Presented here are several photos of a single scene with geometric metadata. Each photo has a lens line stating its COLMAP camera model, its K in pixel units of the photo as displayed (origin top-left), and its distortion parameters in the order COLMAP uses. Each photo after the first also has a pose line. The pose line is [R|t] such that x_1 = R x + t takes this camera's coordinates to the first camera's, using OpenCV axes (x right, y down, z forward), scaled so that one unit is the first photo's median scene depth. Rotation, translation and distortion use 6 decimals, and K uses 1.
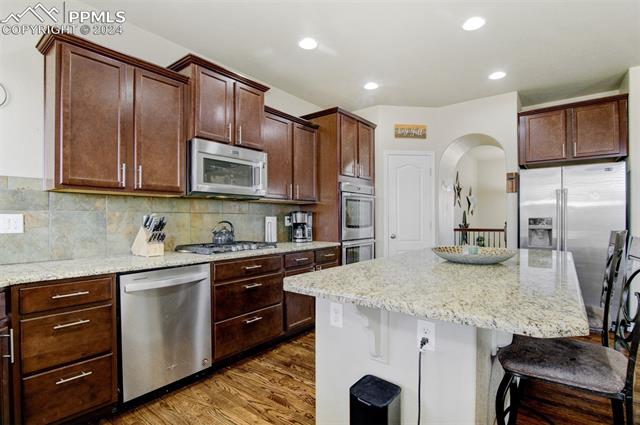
lens RADIAL K [[320.1, 0, 319.1], [0, 320.1, 216.2], [0, 0, 1]] dist [0.001352, -0.000180]
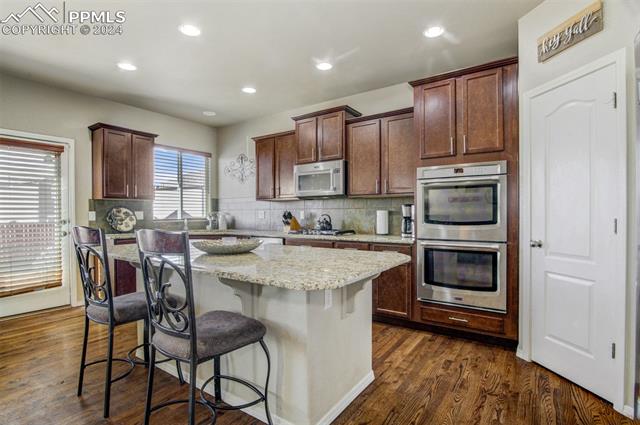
lens RADIAL K [[320.1, 0, 316.2], [0, 320.1, 214.1], [0, 0, 1]] dist [0.001352, -0.000180]
pose [[0.058189, -0.001216, -0.998305, 1.283842], [0.007029, 0.999975, -0.000808, 0.016583], [0.998281, -0.006970, 0.058196, 0.990506]]
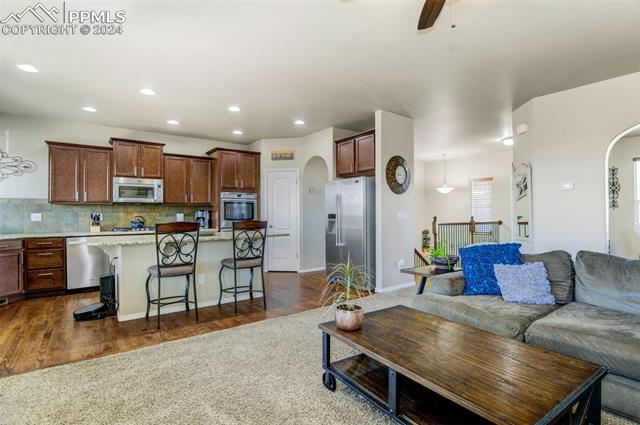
lens RADIAL K [[320.1, 0, 319.4], [0, 320.1, 210.1], [0, 0, 1]] dist [0.001352, -0.000180]
pose [[0.959154, -0.006626, -0.282808, 1.473422], [0.005094, 0.999968, -0.006152, -0.004904], [0.282840, 0.004460, 0.959157, -0.622511]]
